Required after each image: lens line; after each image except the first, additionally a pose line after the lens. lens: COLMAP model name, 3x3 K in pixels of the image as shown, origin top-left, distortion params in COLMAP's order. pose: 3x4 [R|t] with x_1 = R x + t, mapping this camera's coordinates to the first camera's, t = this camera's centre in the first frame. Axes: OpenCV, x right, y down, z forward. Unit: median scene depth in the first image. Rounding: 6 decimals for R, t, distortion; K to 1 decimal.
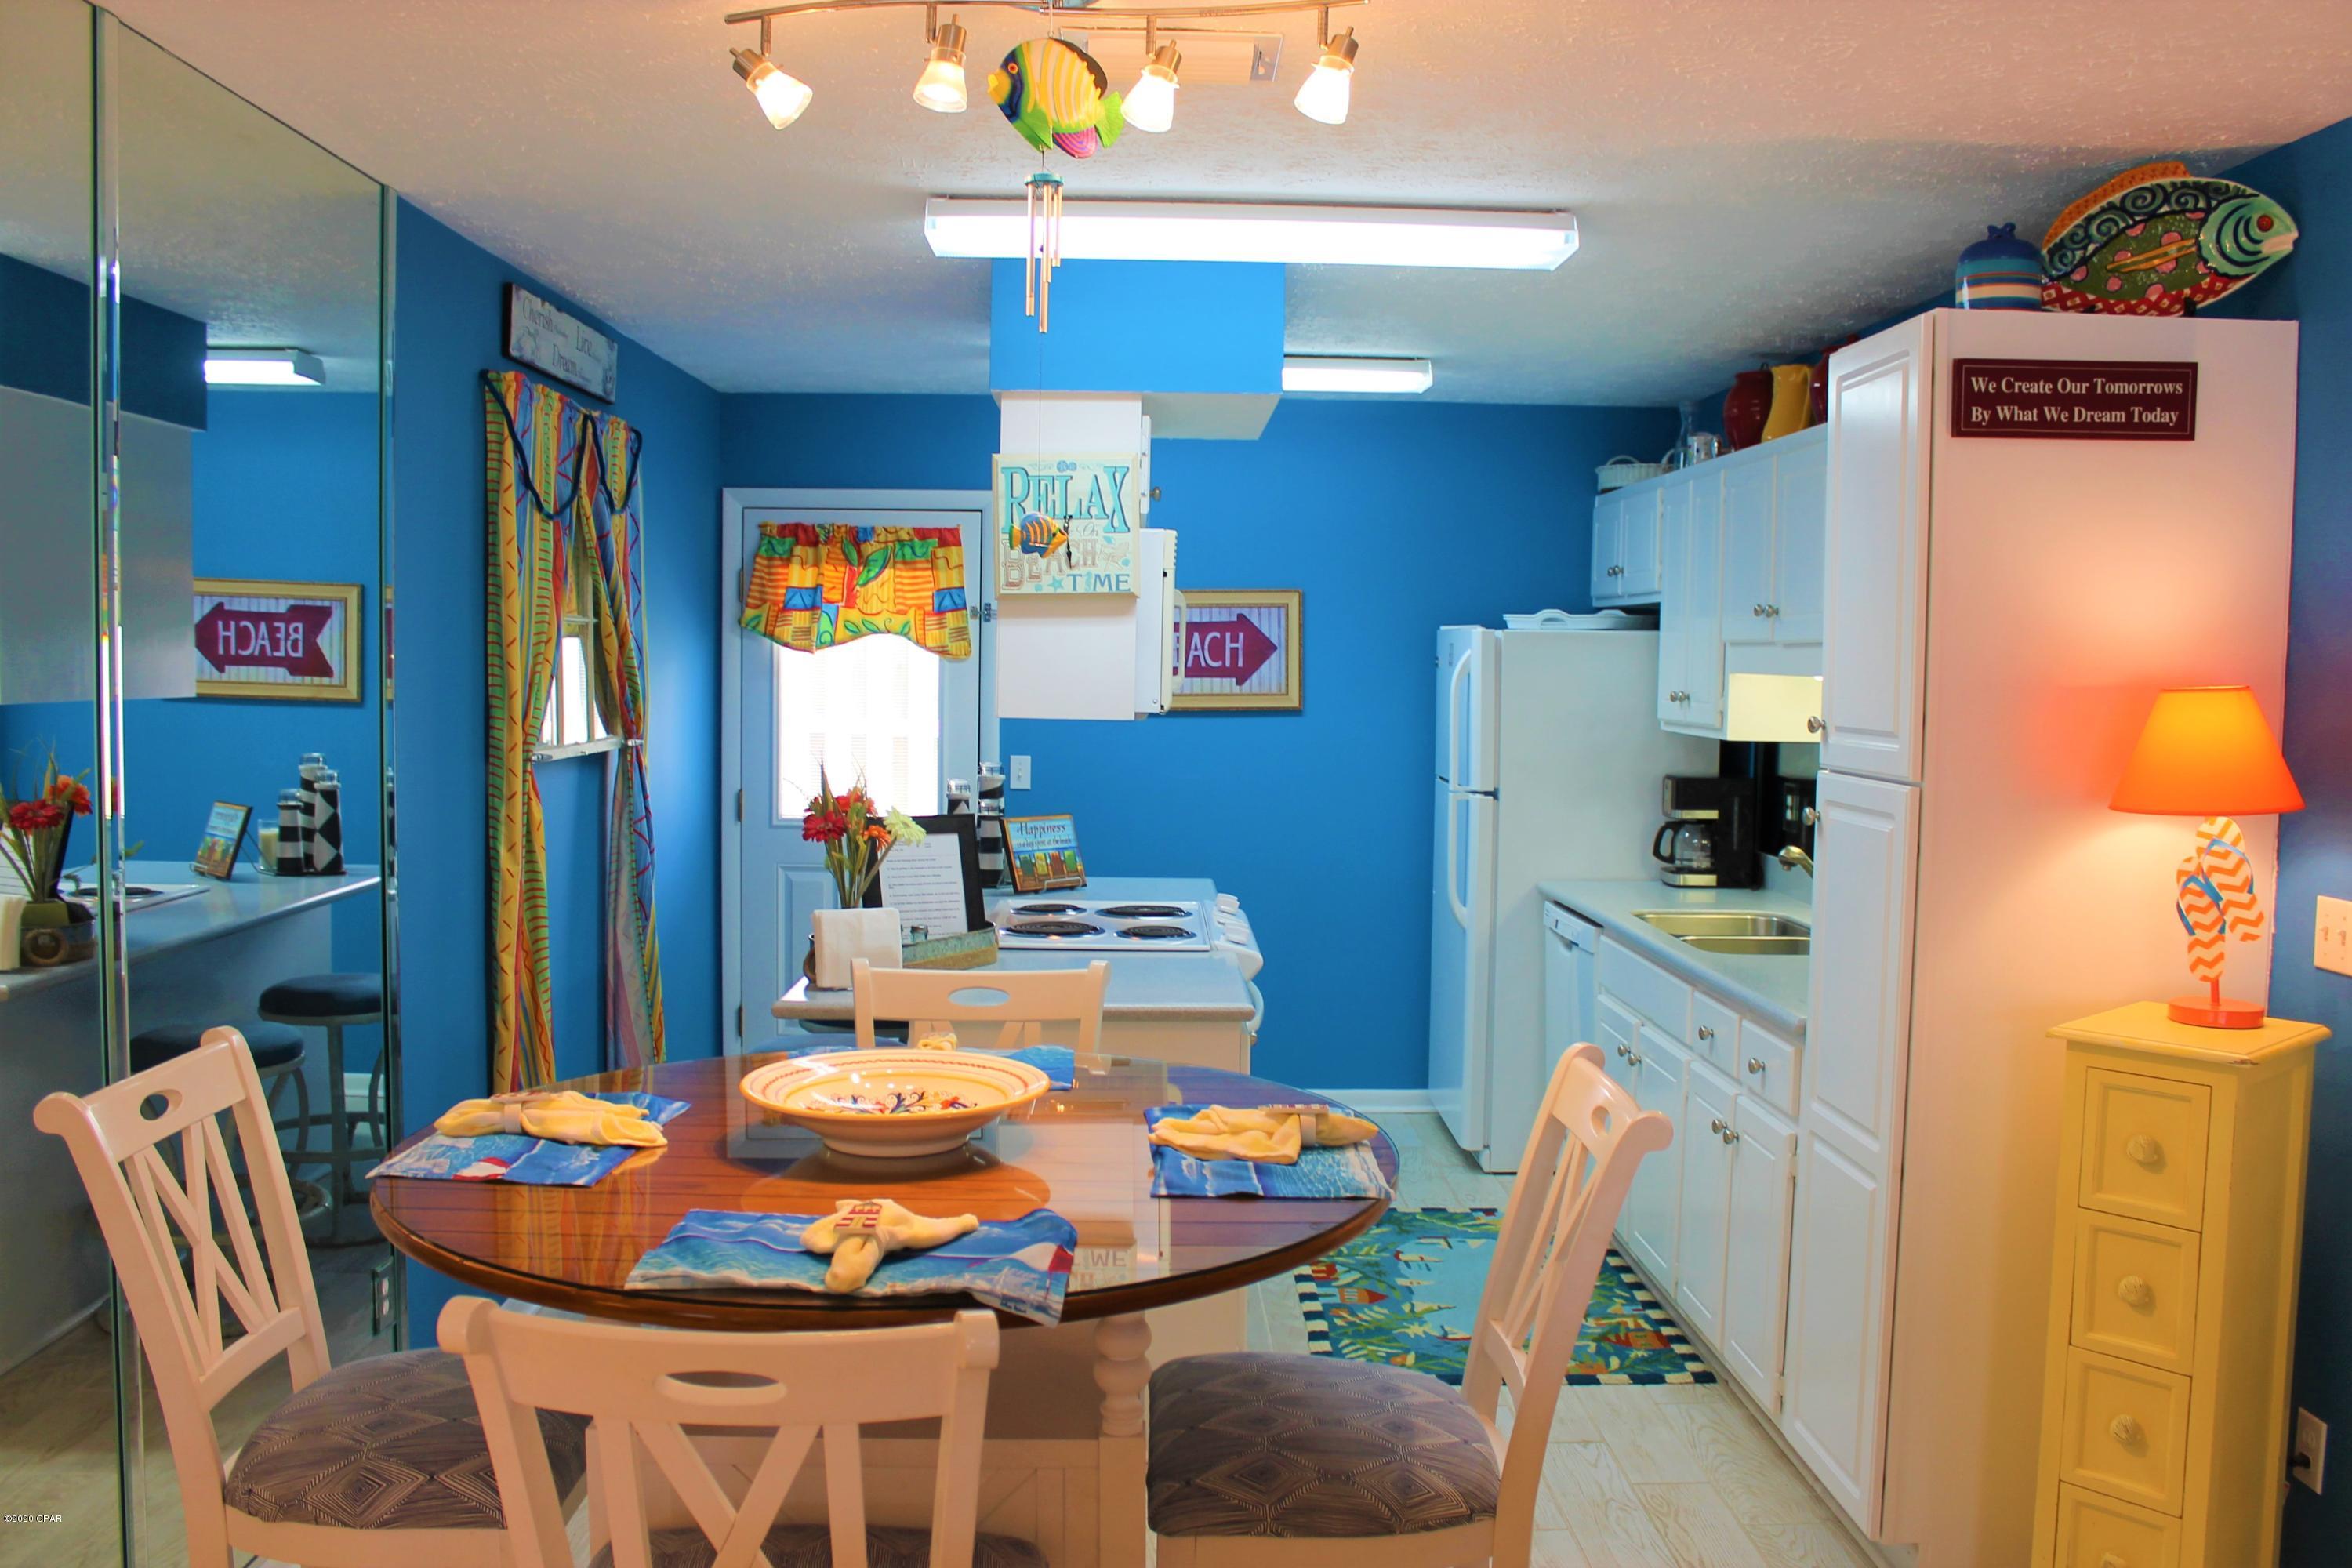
lens RADIAL K [[1961.0, 0, 1157.5], [0, 1961.0, 777.2], [0, 0, 1]] dist [-0.152438, 0.102092]
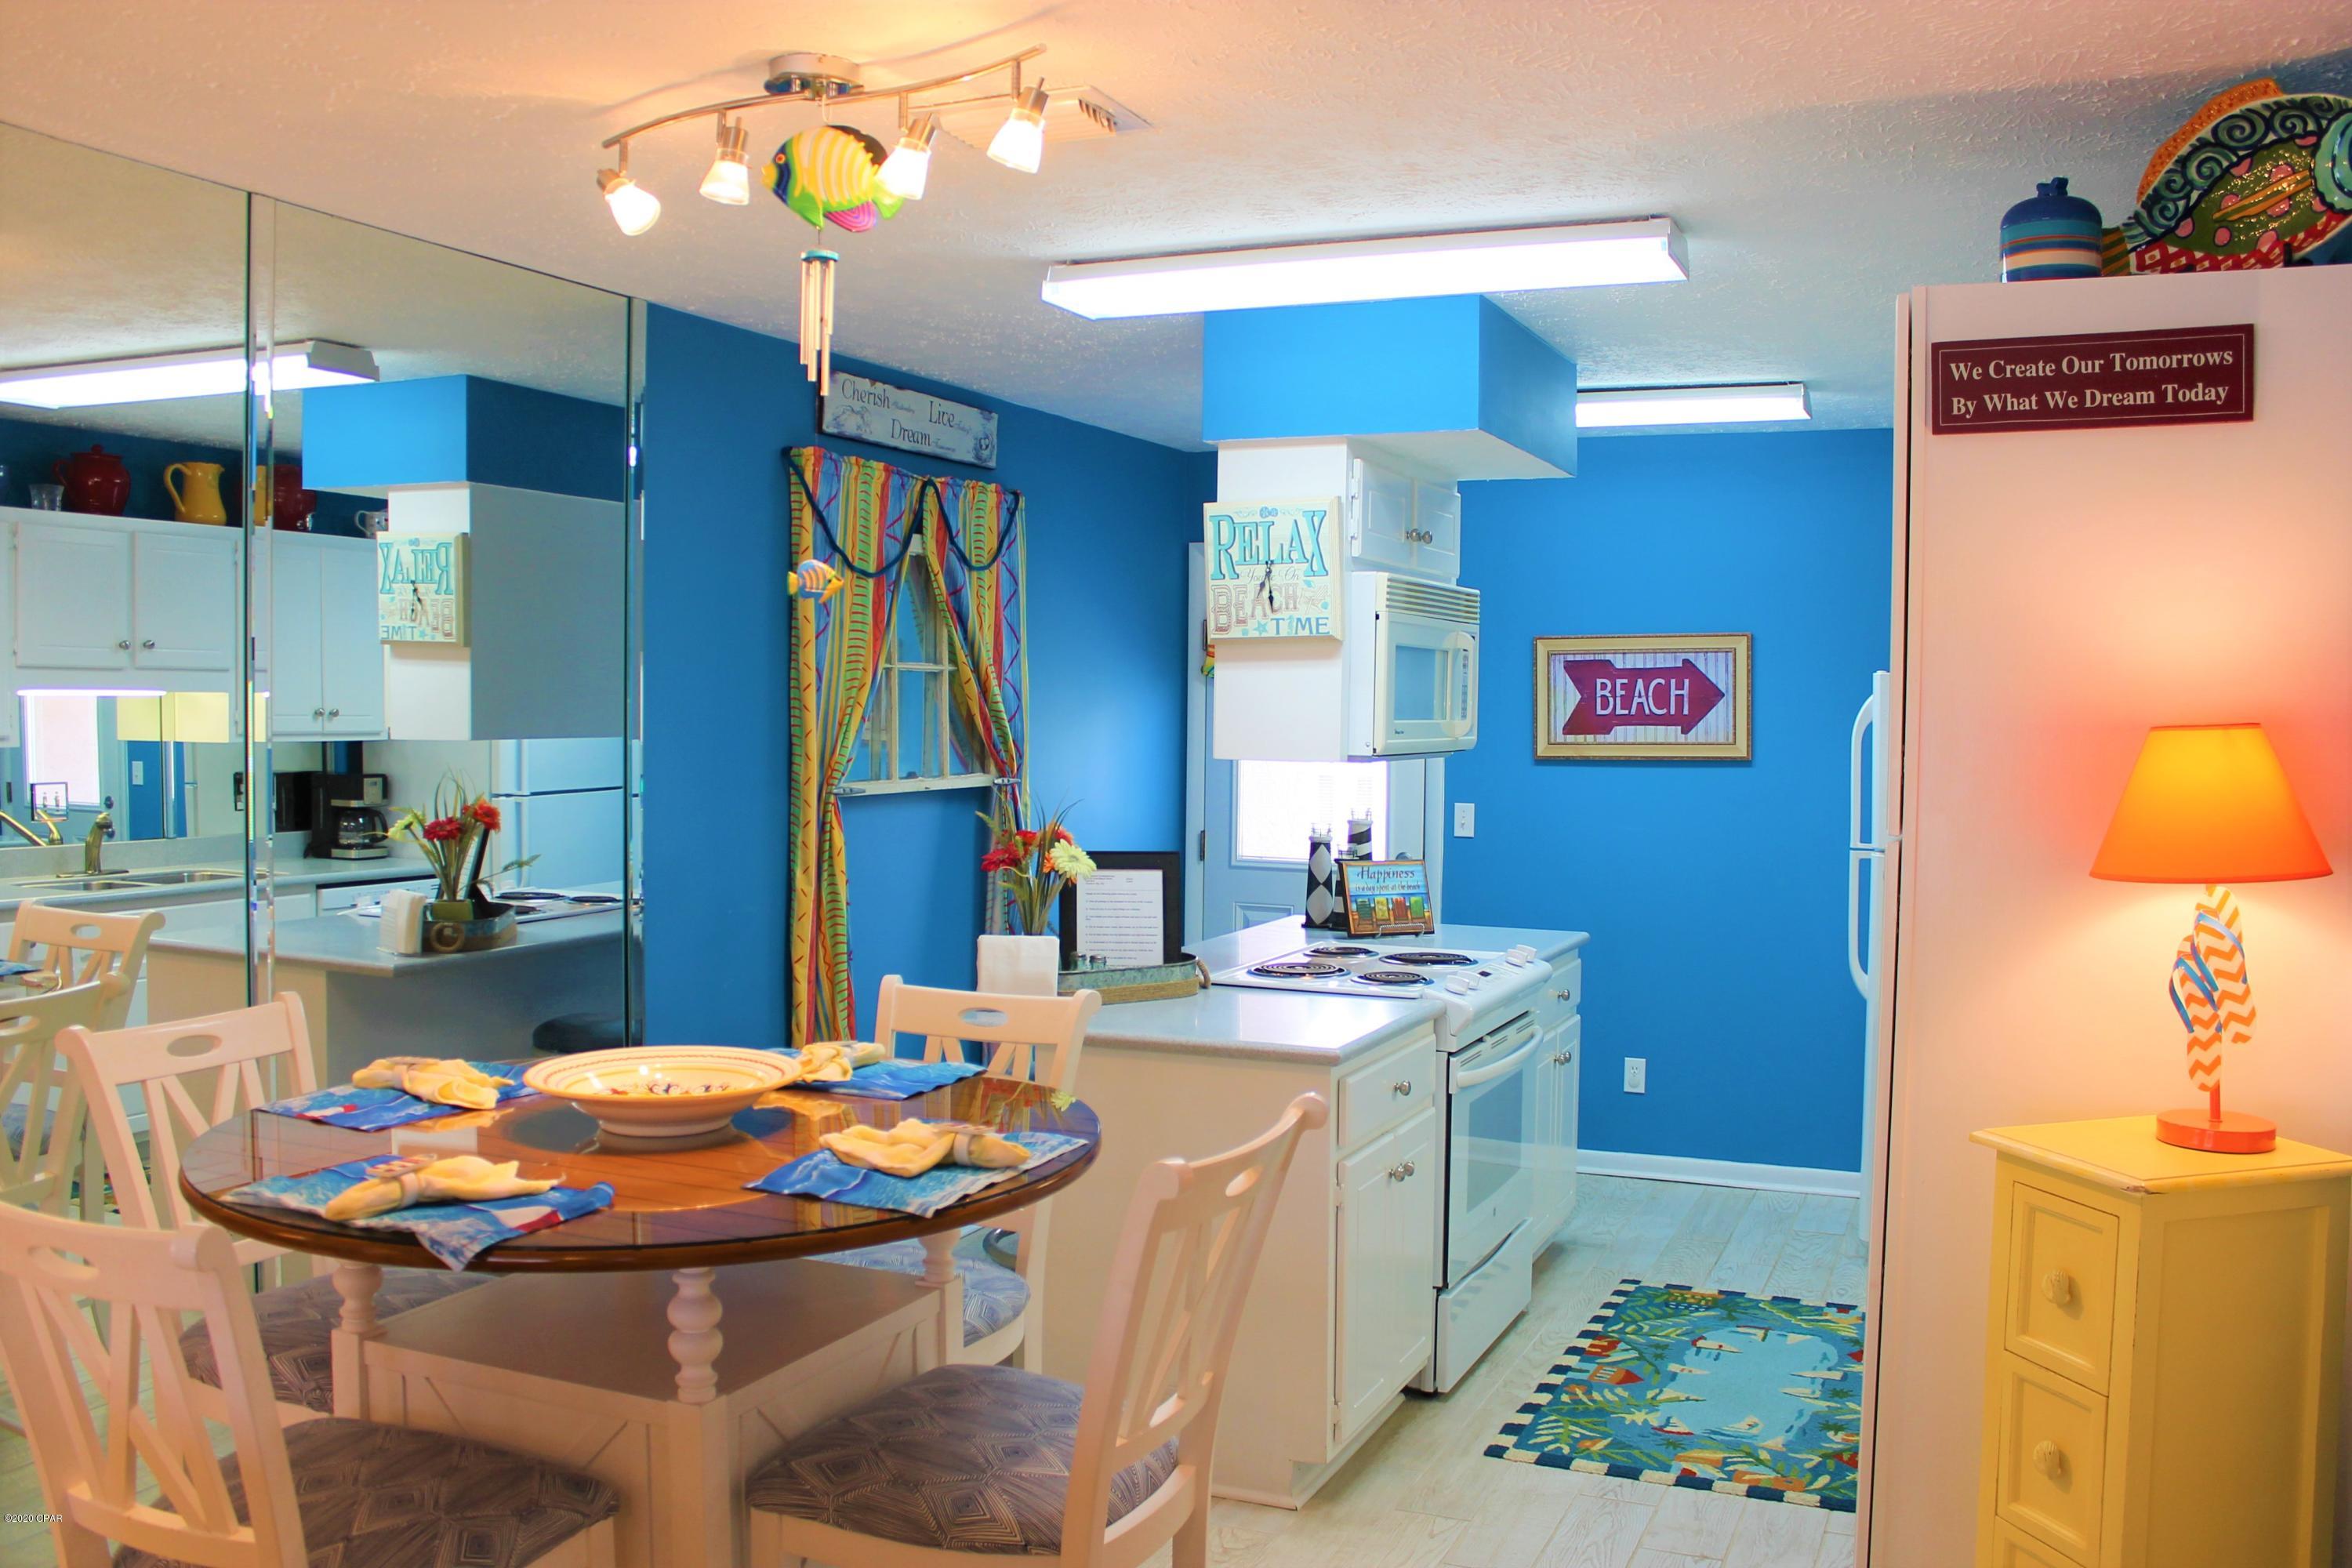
lens RADIAL K [[1961.0, 0, 1175.5], [0, 1961.0, 787.6], [0, 0, 1]] dist [-0.152438, 0.102092]
pose [[0.909471, 0.015398, -0.415483, 0.337388], [-0.024689, 0.999551, -0.016998, 0.002477], [0.415035, 0.025717, 0.909442, 0.058823]]
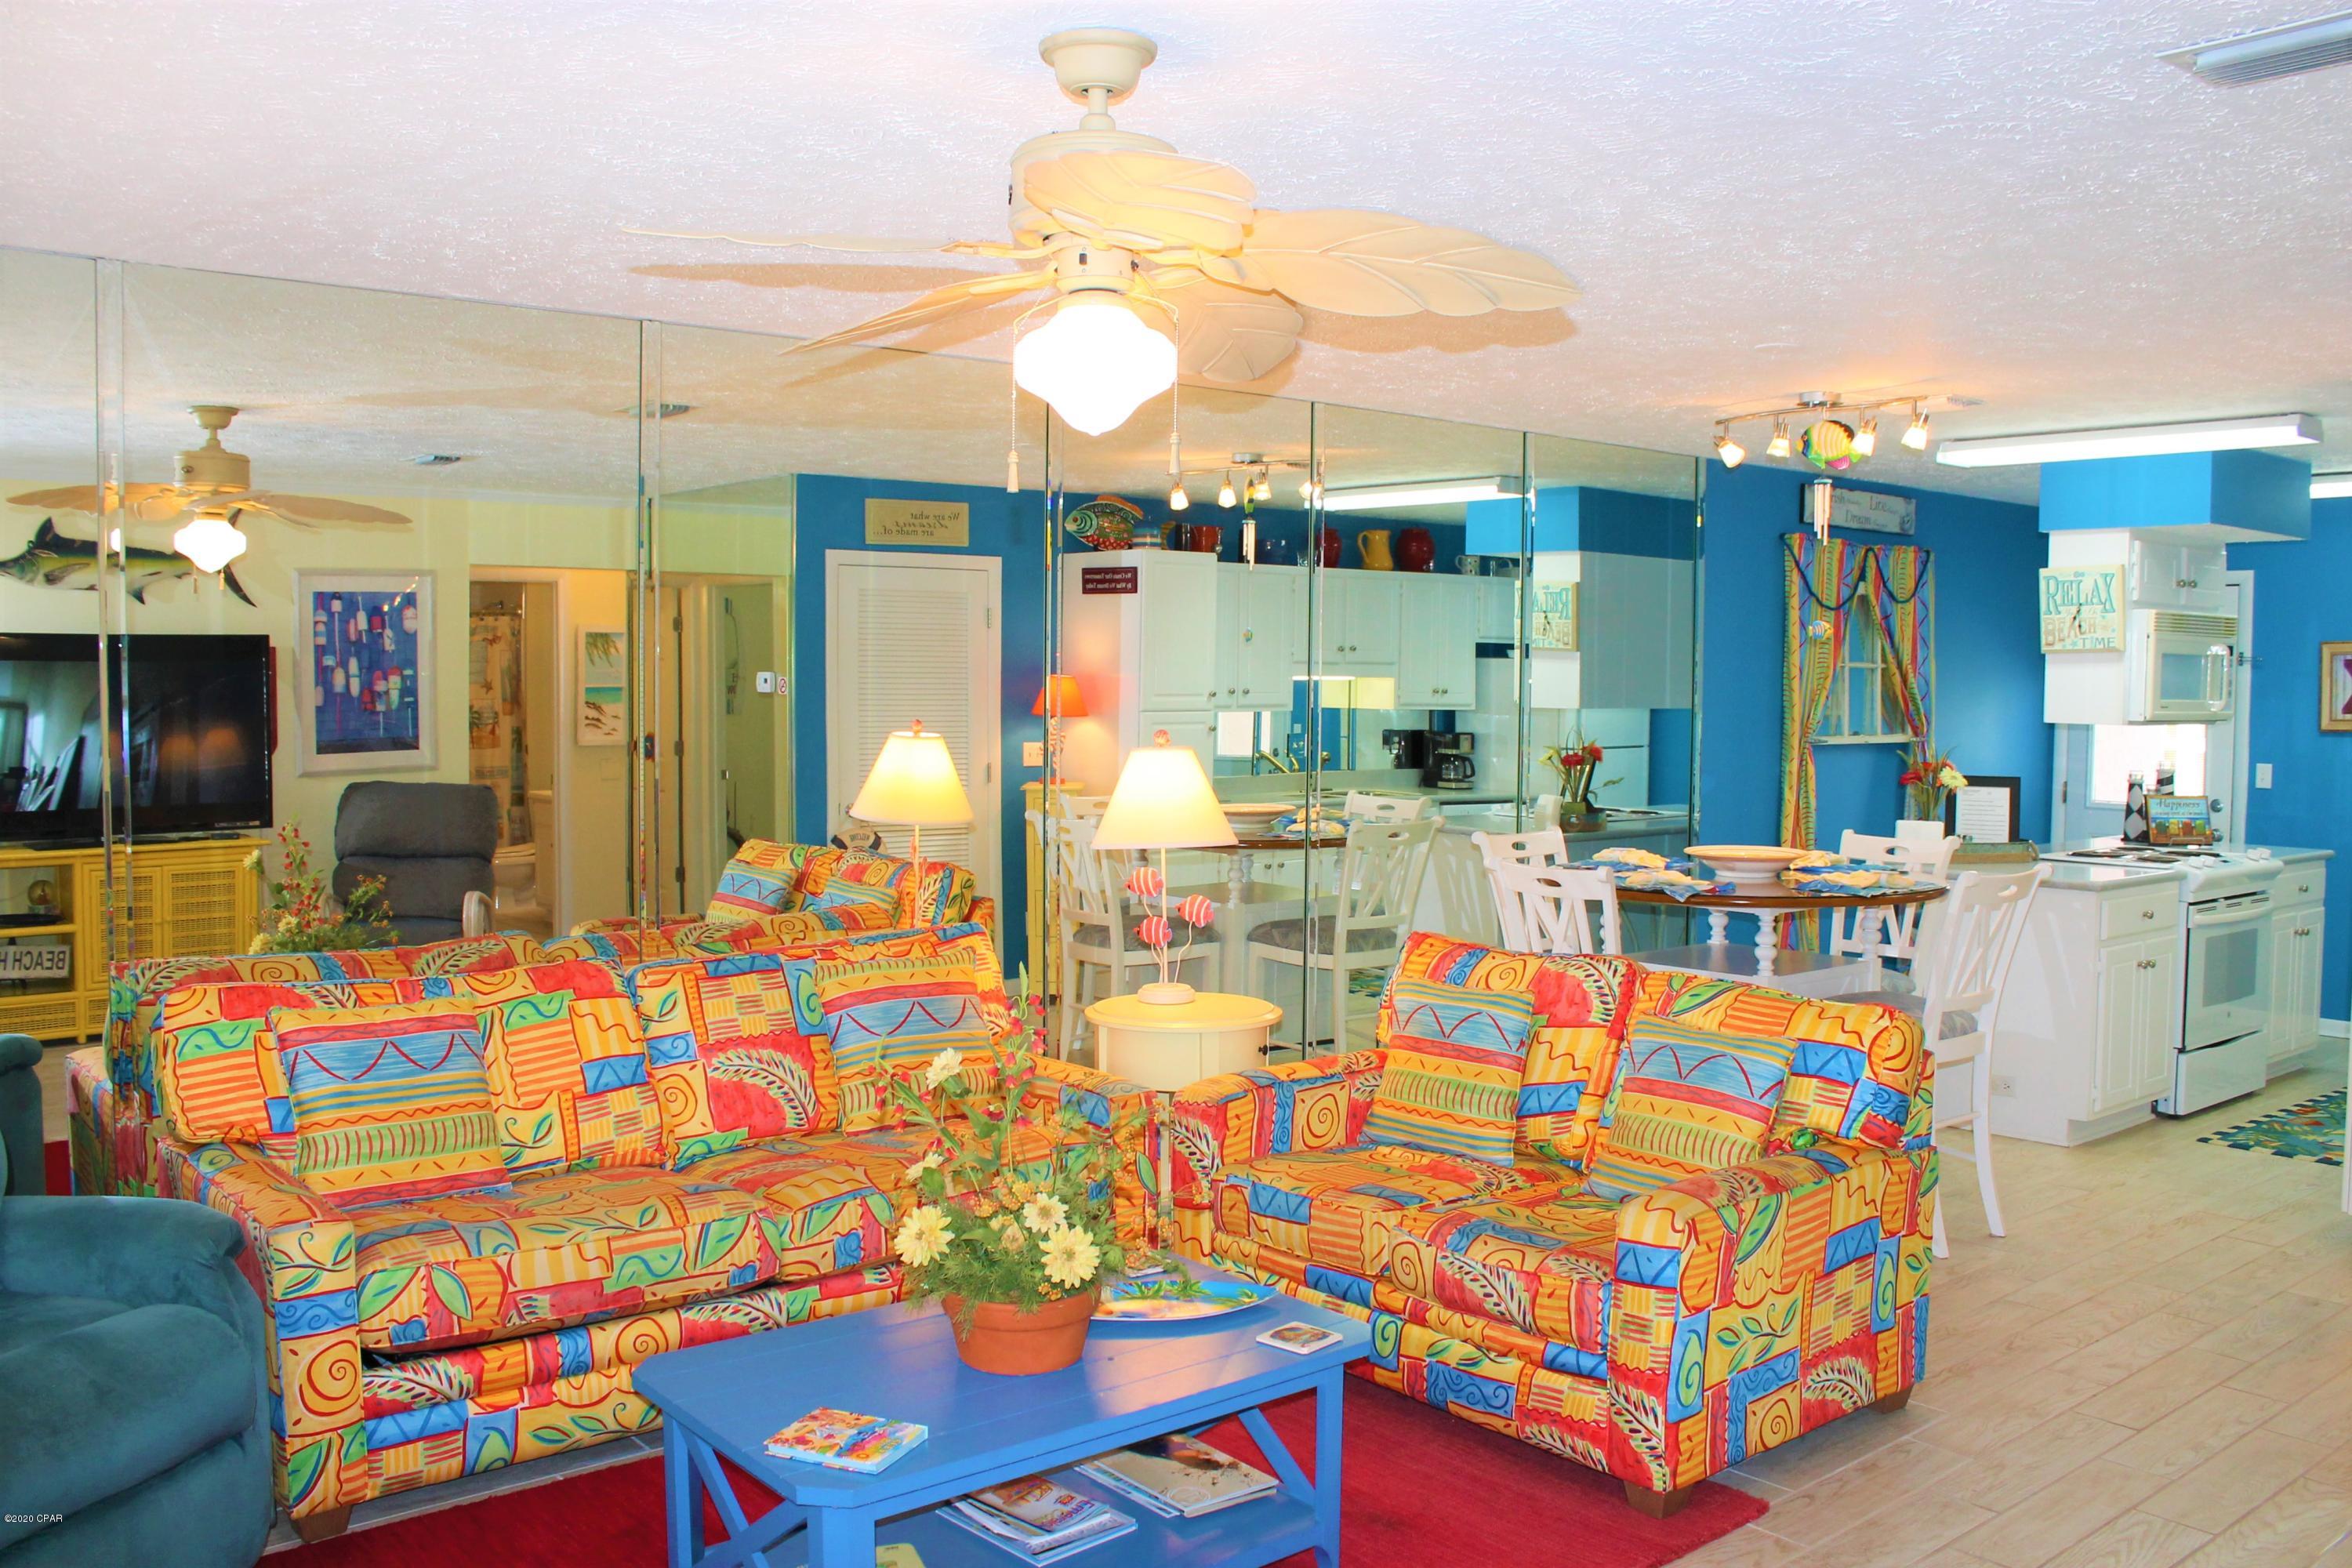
lens RADIAL K [[1961.0, 0, 1162.2], [0, 1961.0, 783.5], [0, 0, 1]] dist [-0.152438, 0.102092]
pose [[0.621958, 0.036038, -0.782220, 0.764214], [-0.049894, 0.998734, 0.006342, 0.051981], [0.781459, 0.035083, 0.622969, -0.652957]]
